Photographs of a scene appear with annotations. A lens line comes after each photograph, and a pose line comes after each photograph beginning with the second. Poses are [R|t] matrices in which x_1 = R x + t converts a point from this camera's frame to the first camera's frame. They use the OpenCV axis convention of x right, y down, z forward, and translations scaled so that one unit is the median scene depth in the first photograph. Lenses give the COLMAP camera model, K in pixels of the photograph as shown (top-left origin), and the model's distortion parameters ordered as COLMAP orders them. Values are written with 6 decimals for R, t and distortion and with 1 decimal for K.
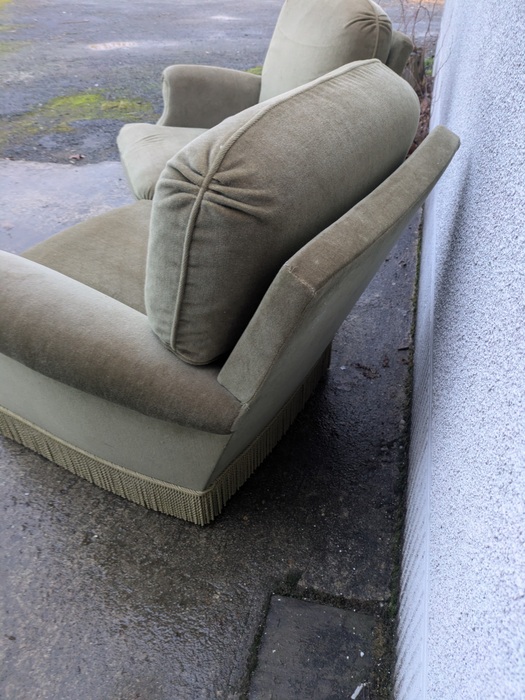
lens RADIAL K [[519.2, 0, 262.7], [0, 519.2, 350.3], [0, 0, 1]] dist [0.039404, -0.033785]
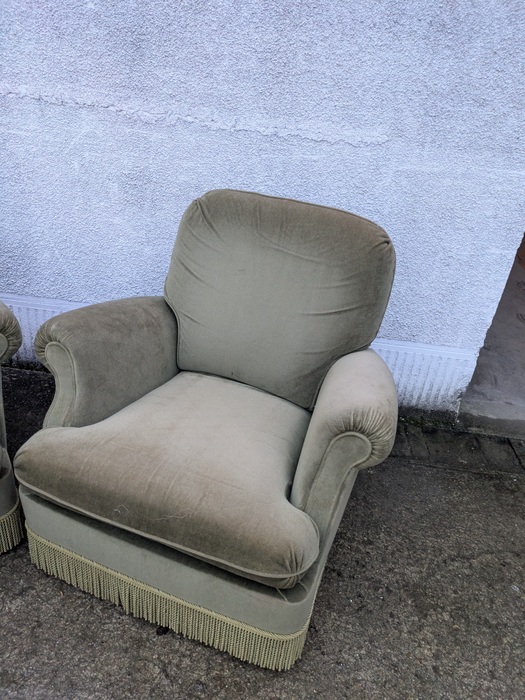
lens RADIAL K [[519.2, 0, 260.1], [0, 519.2, 355.0], [0, 0, 1]] dist [0.039404, -0.033785]
pose [[-0.193437, -0.493107, 0.848191, -1.248214], [0.555742, 0.657383, 0.508919, -0.838600], [-0.808538, 0.569819, 0.146878, 0.795979]]
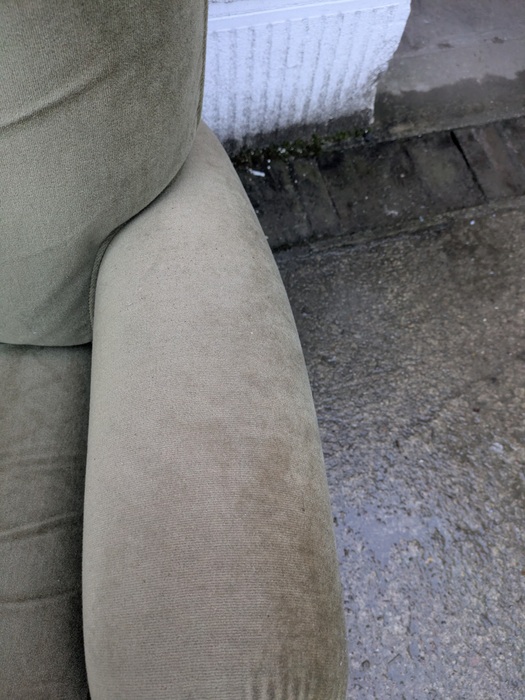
lens RADIAL K [[519.2, 0, 262.4], [0, 519.2, 351.5], [0, 0, 1]] dist [0.039404, -0.033785]
pose [[-0.524476, -0.805999, 0.274392, -0.430548], [0.494563, -0.026064, 0.868751, -0.368603], [-0.693061, 0.591343, 0.412287, 0.617498]]
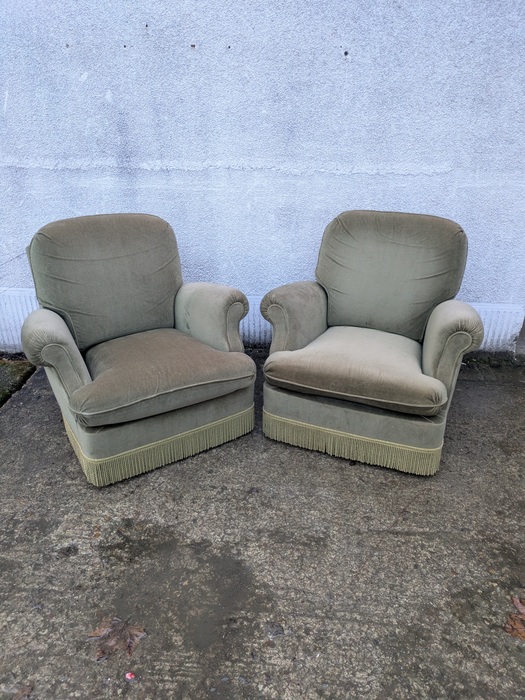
lens RADIAL K [[519.2, 0, 256.4], [0, 519.2, 344.1], [0, 0, 1]] dist [0.039404, -0.033785]
pose [[-0.163460, -0.419893, 0.892732, -2.033698], [0.638930, 0.644430, 0.420093, -1.323272], [-0.751698, 0.639062, 0.162944, 1.147187]]
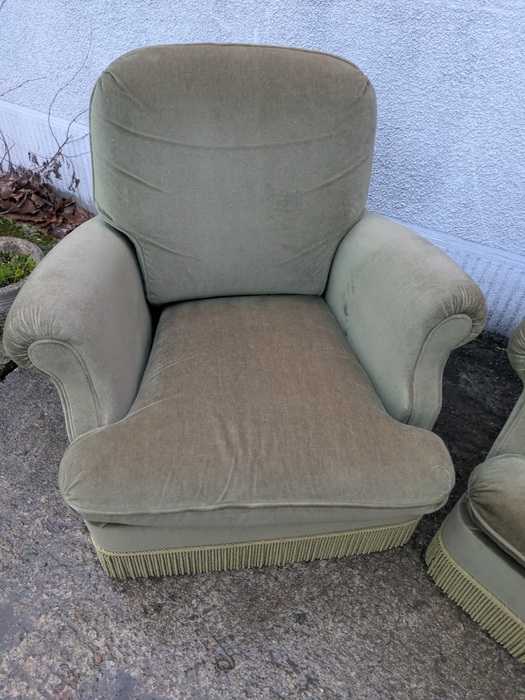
lens RADIAL K [[519.2, 0, 248.3], [0, 519.2, 355.6], [0, 0, 1]] dist [0.039404, -0.033785]
pose [[0.259199, -0.666734, 0.698772, -0.887984], [0.596088, 0.679697, 0.427424, -1.179740], [-0.759931, 0.305741, 0.573609, 1.214416]]
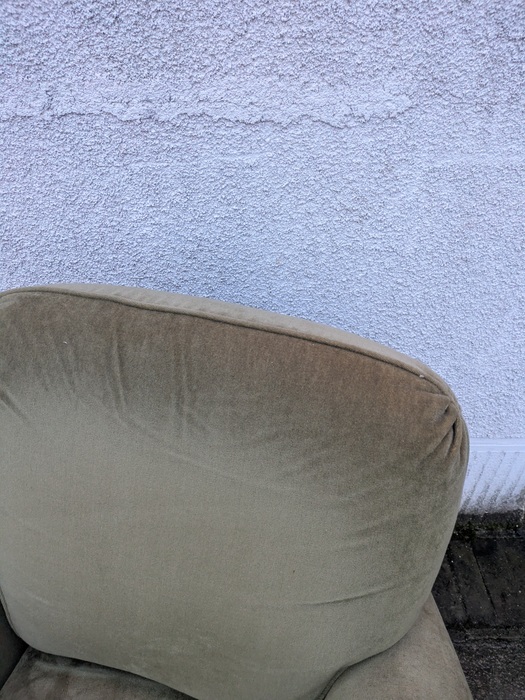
lens RADIAL K [[519.2, 0, 271.9], [0, 519.2, 354.1], [0, 0, 1]] dist [0.039404, -0.033785]
pose [[-0.301344, -0.615164, 0.728537, -0.351730], [0.594214, 0.476393, 0.648043, -0.654048], [-0.745722, 0.628190, 0.221981, 0.545927]]
